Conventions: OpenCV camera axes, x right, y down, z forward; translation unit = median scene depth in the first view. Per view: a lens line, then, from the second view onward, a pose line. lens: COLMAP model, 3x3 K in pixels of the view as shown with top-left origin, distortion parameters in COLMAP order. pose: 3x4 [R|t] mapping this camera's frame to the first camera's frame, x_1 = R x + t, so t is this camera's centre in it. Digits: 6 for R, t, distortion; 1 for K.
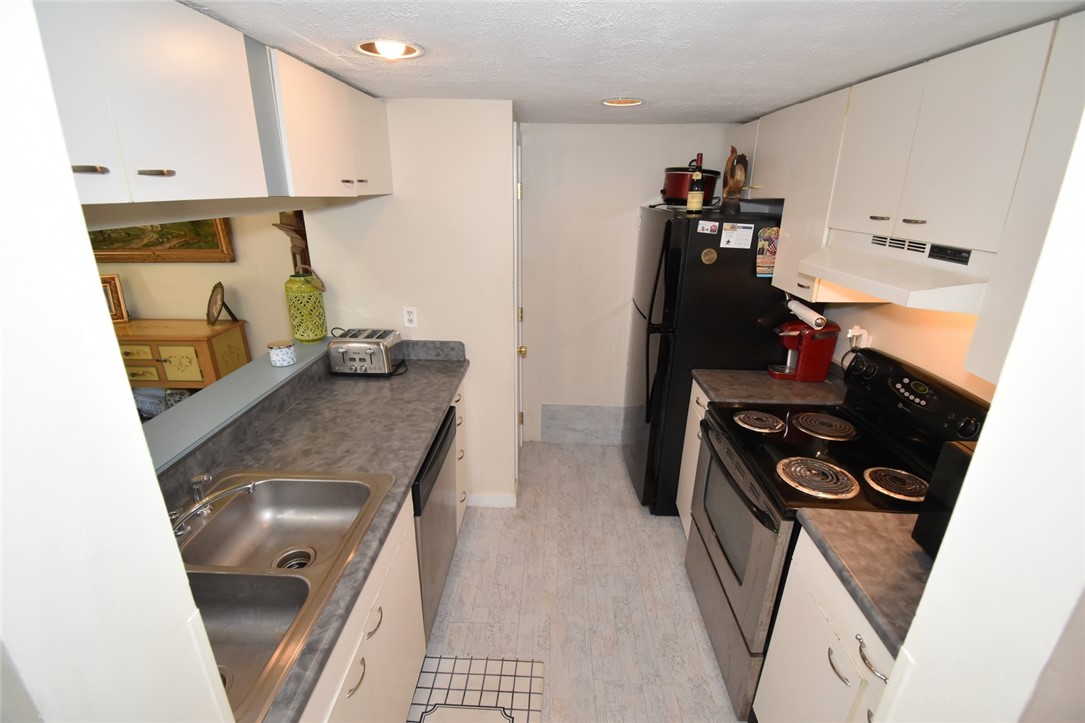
lens RADIAL K [[506.1, 0, 515.7], [0, 506.1, 375.6], [0, 0, 1]] dist [0.010067, -0.015879]
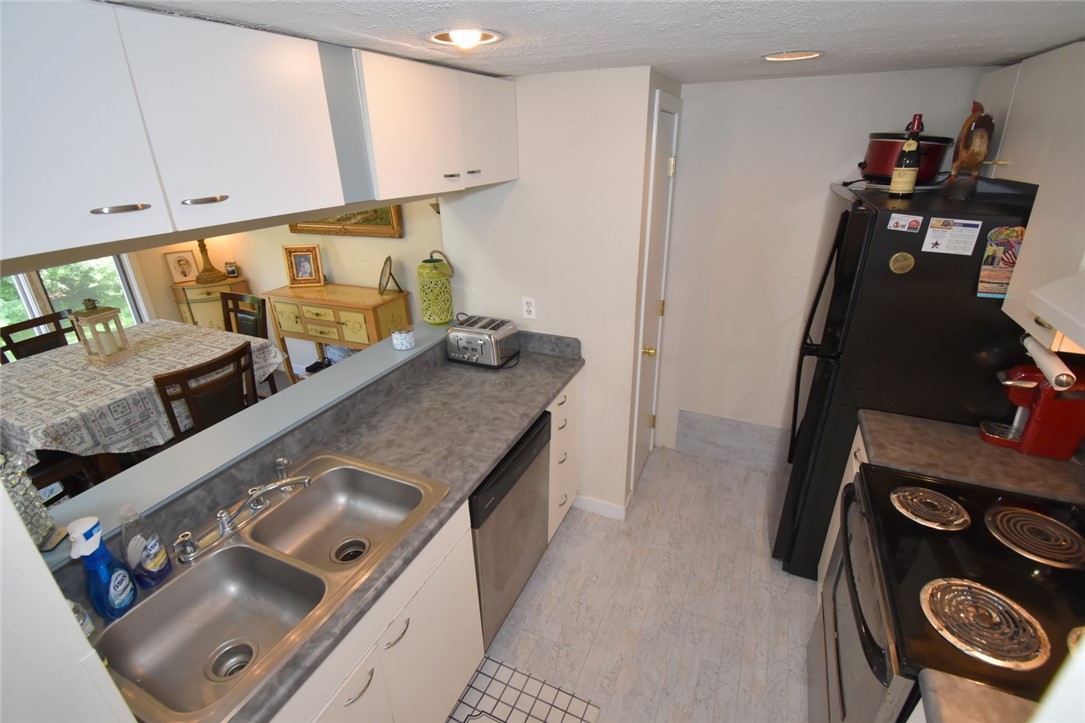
lens RADIAL K [[506.1, 0, 517.8], [0, 506.1, 368.8], [0, 0, 1]] dist [0.010067, -0.015879]
pose [[0.920703, 0.122107, -0.370669, 0.162036], [-0.094971, 0.991342, 0.090674, -0.098402], [0.378531, -0.048281, 0.924328, 0.113091]]
